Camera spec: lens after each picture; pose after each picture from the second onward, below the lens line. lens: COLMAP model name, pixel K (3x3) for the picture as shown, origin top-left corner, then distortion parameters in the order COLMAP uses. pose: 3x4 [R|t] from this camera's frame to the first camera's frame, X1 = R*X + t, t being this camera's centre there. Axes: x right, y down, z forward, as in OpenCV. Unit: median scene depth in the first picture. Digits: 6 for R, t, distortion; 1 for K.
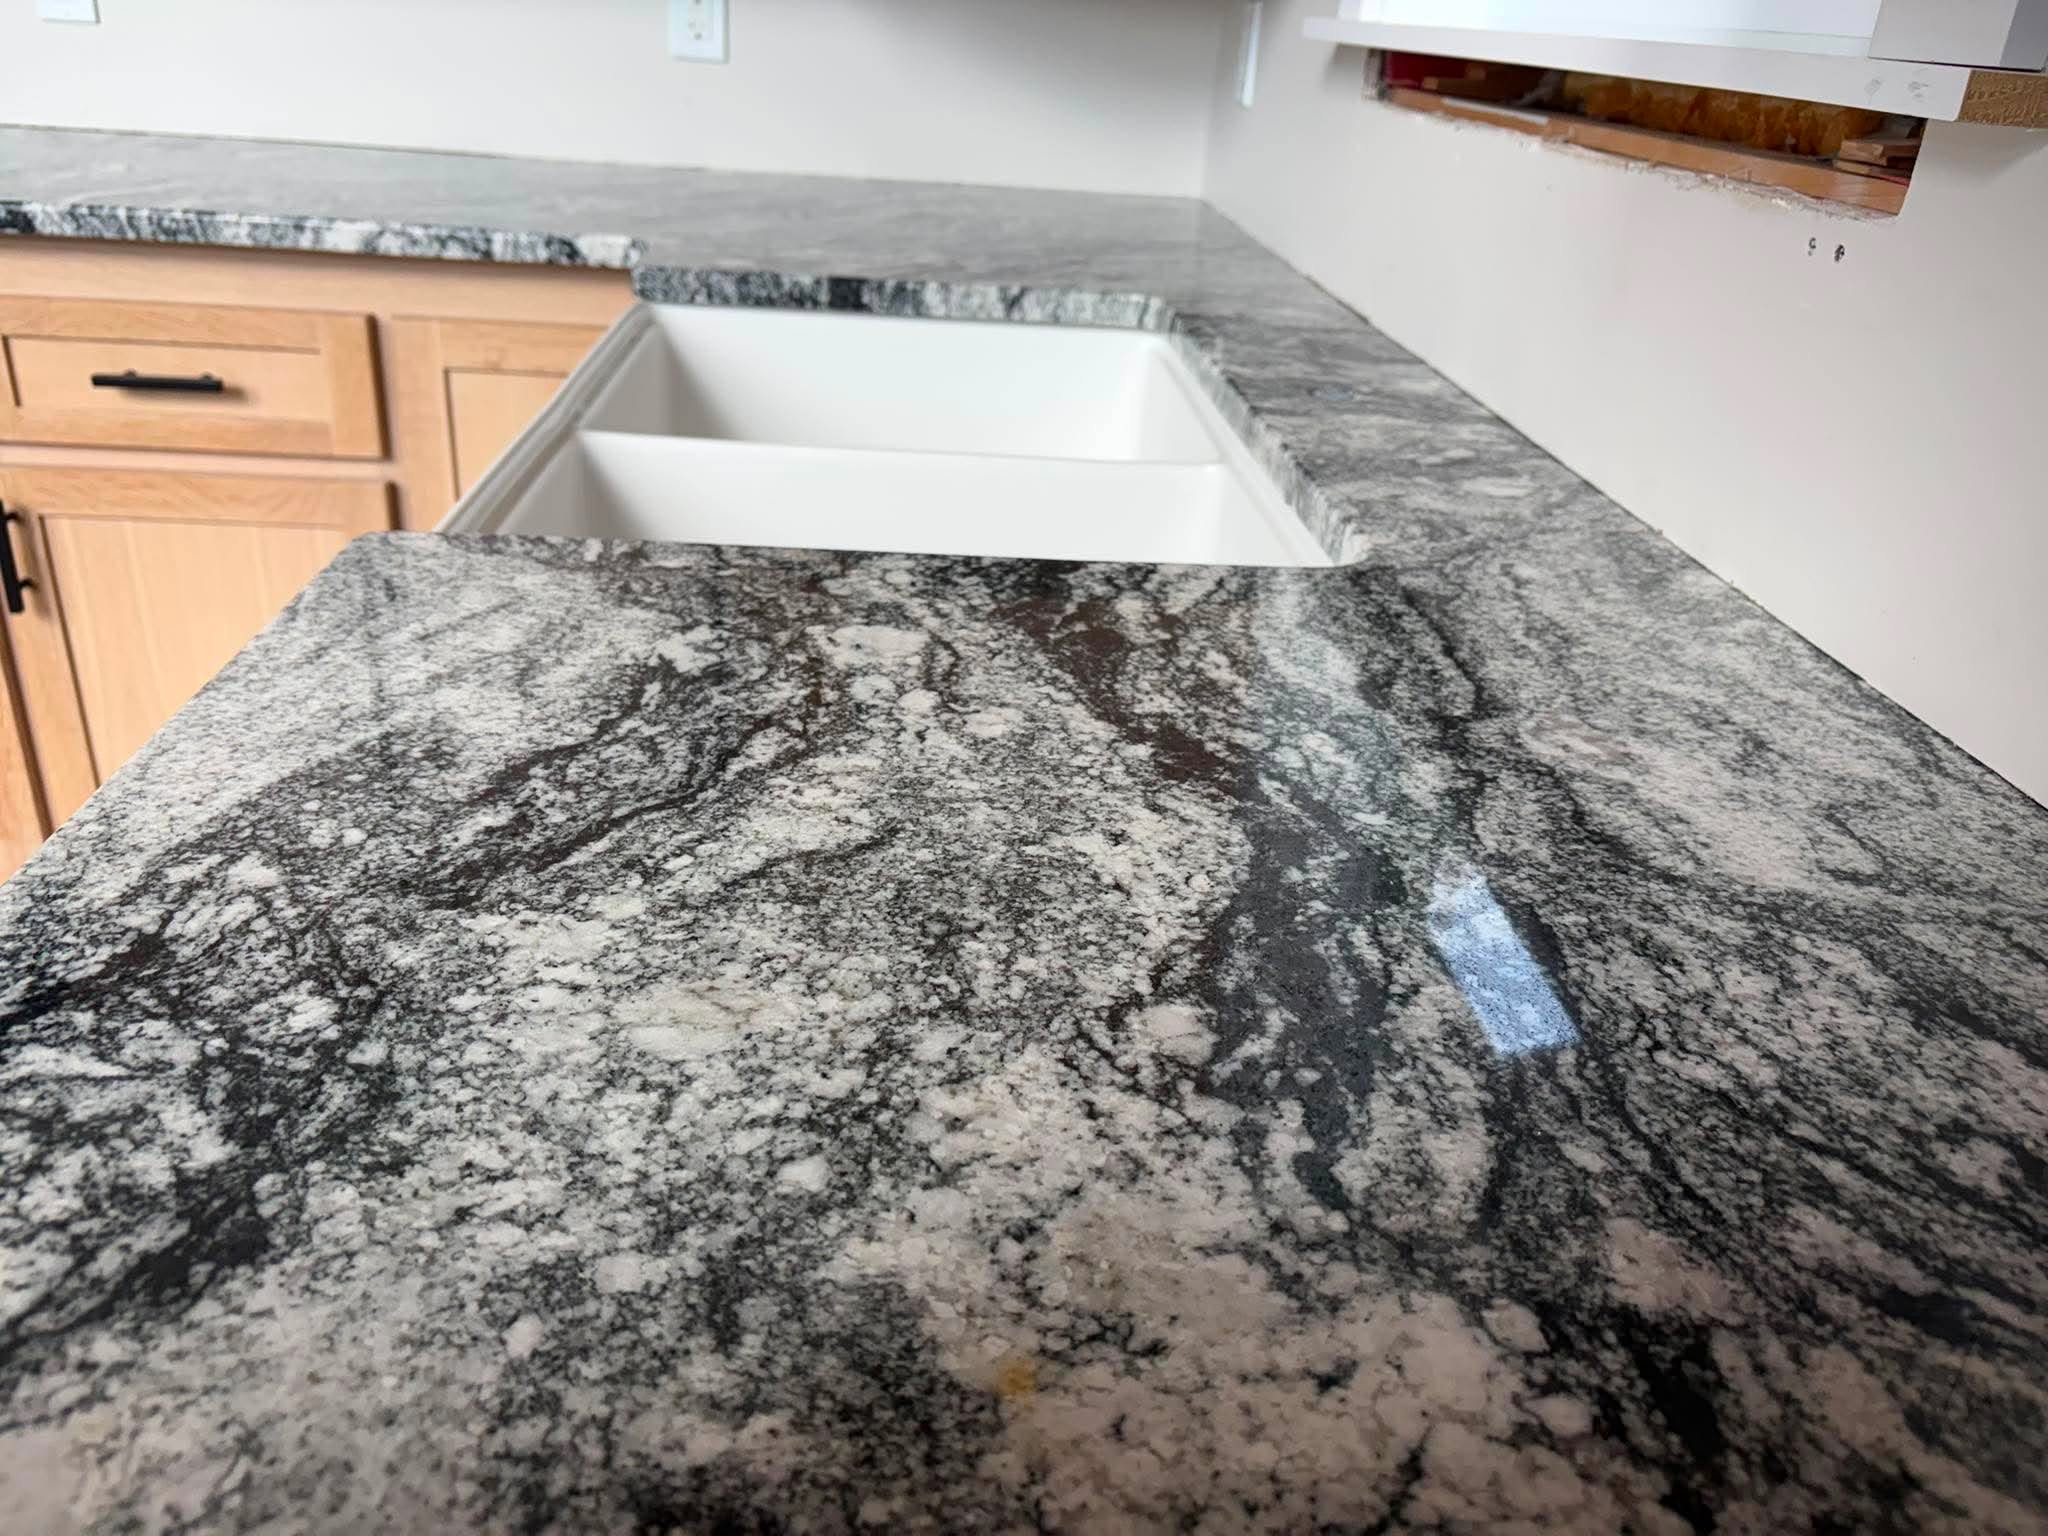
lens RADIAL K [[1550.1, 0, 1015.3], [0, 1550.1, 765.2], [0, 0, 1]] dist [0.038968, -0.050360]
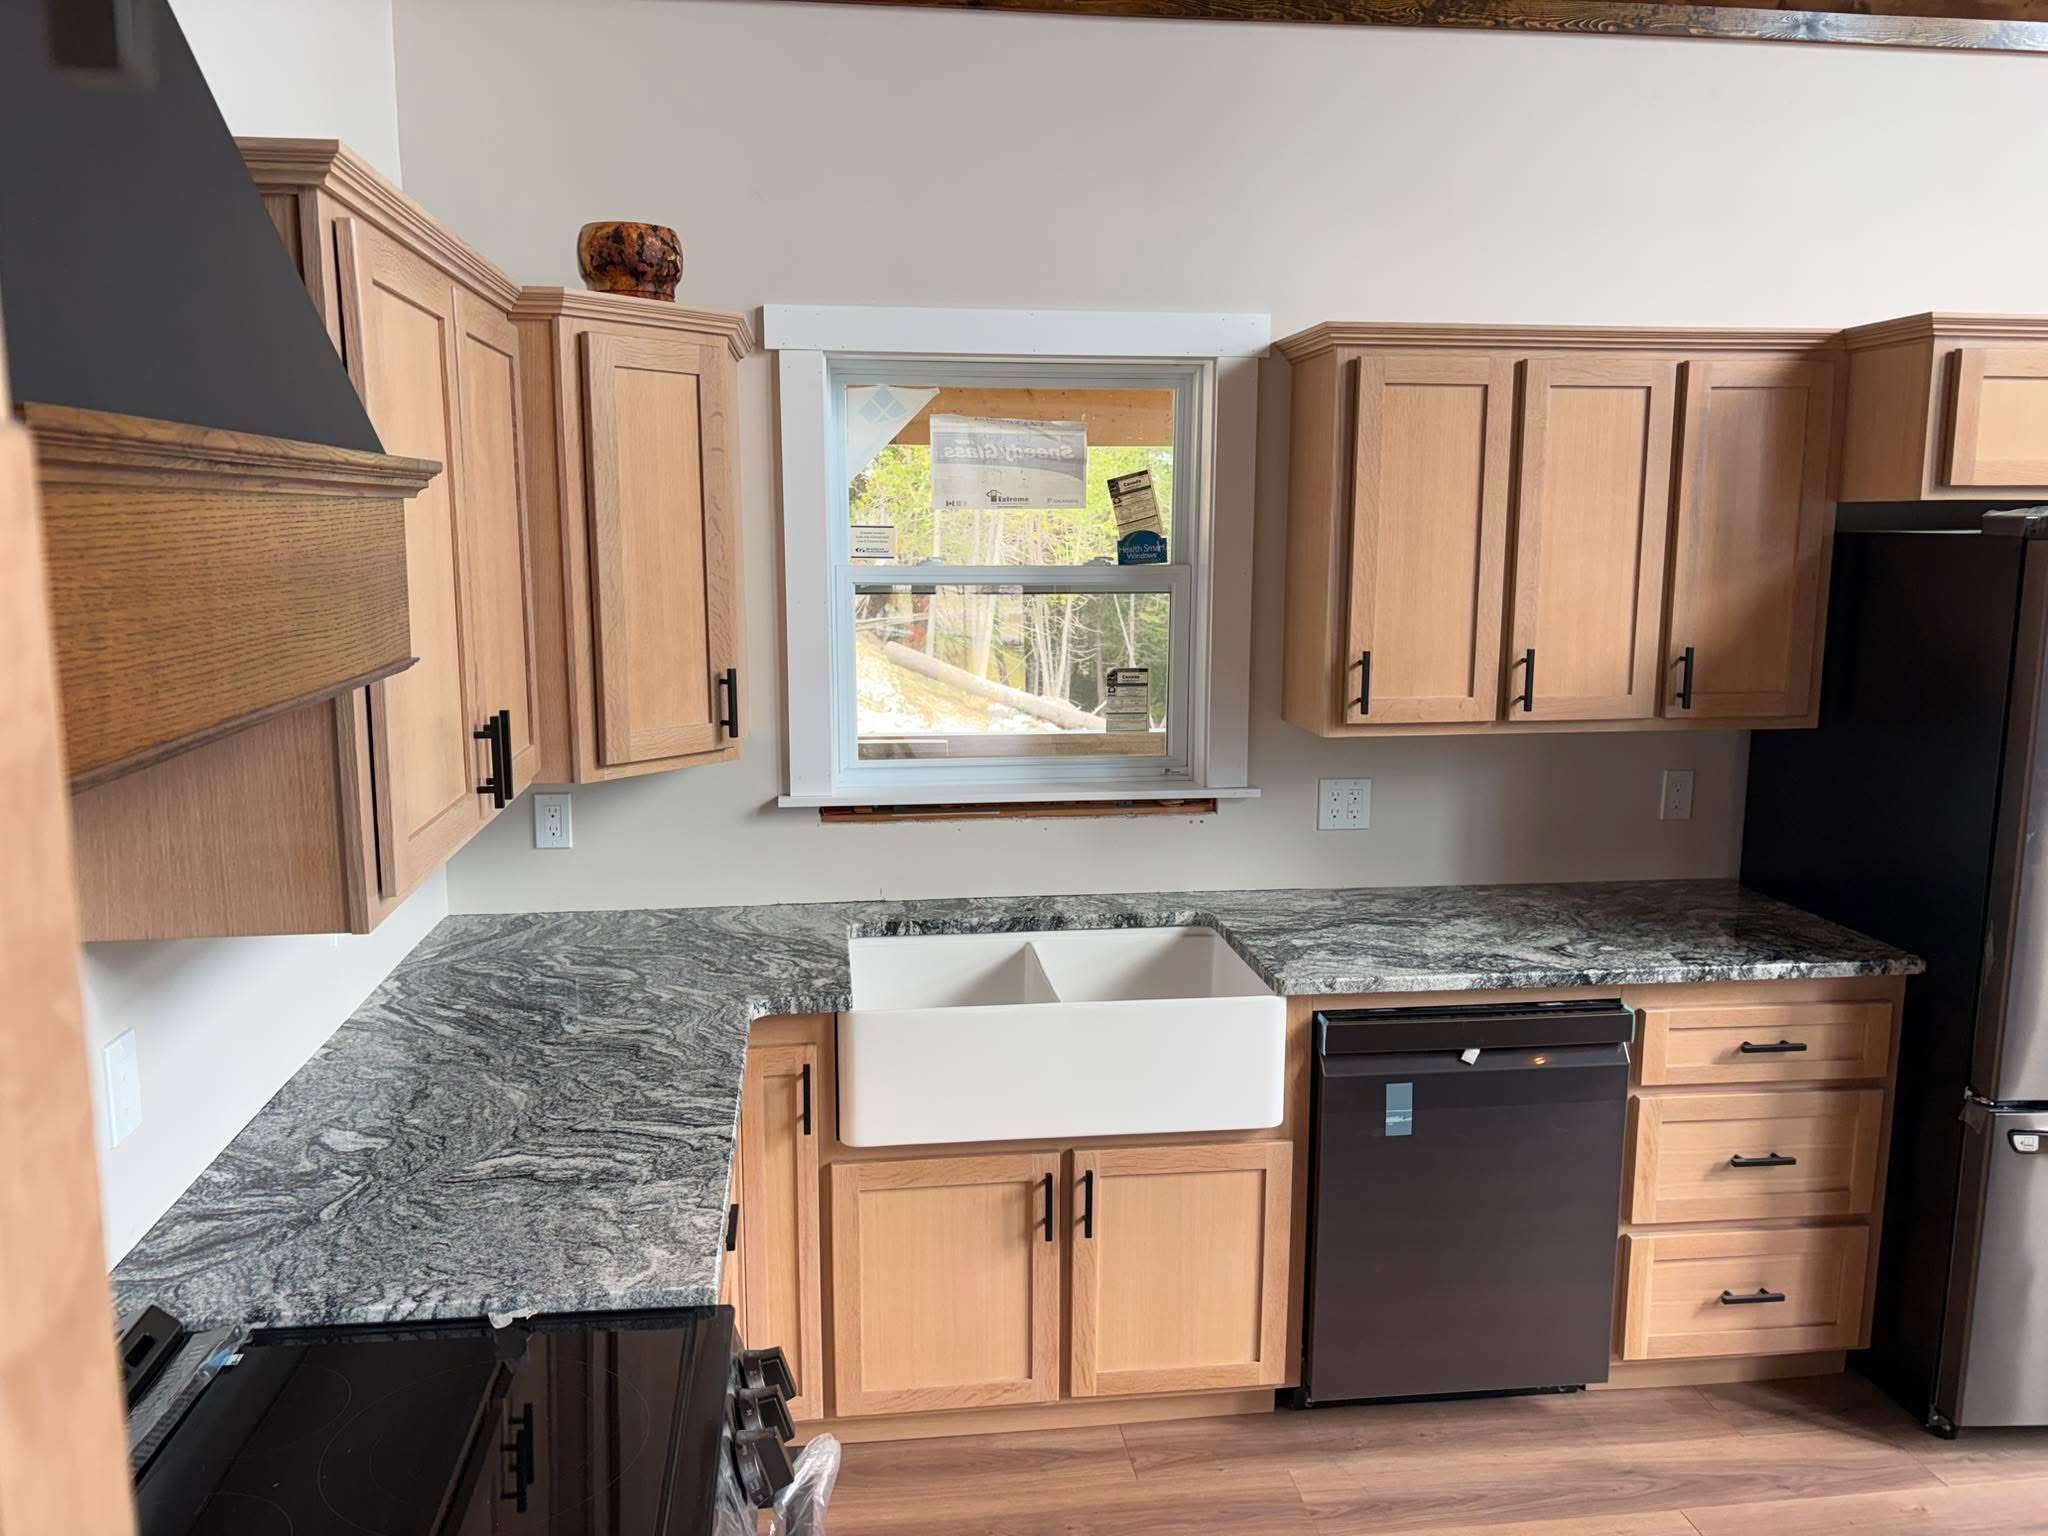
lens RADIAL K [[1550.1, 0, 1015.3], [0, 1550.1, 765.2], [0, 0, 1]] dist [0.038968, -0.050360]
pose [[-0.066148, -0.218241, 0.973650, -6.083935], [0.438431, 0.870188, 0.224836, -2.682183], [-0.896327, 0.441751, 0.038123, 1.828363]]
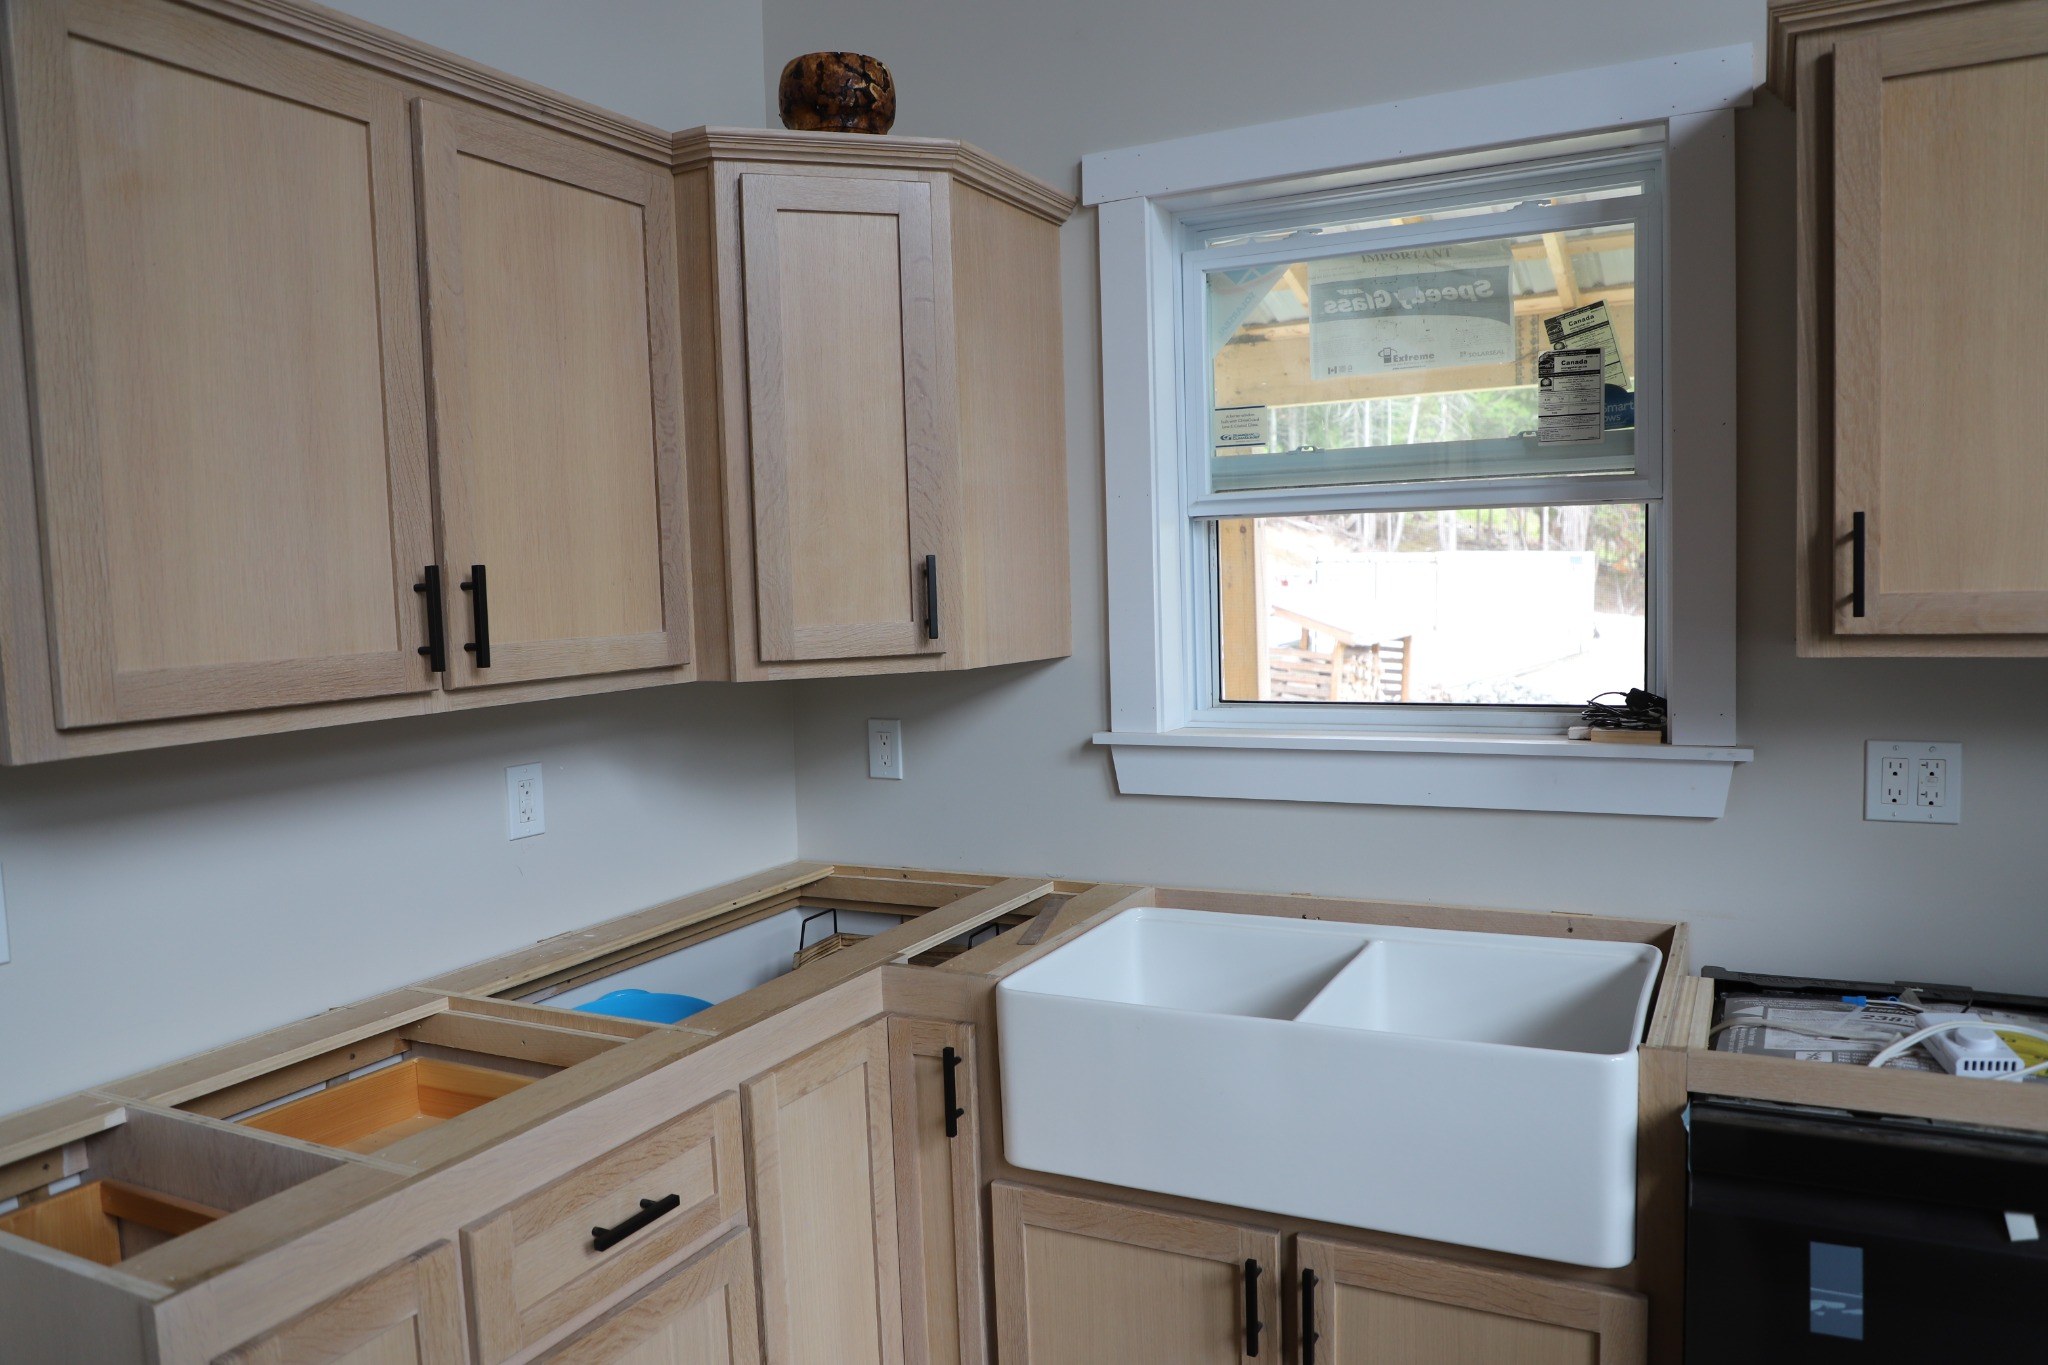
lens RADIAL K [[1448.2, 0, 1024.0], [0, 1448.2, 682.5], [0, 0, 1]] dist [-0.074530, 0.068772]
pose [[0.510923, -0.144983, 0.847312, -4.008402], [0.439560, 0.891131, -0.112570, -1.168512], [-0.738745, 0.429959, 0.519028, 0.455833]]
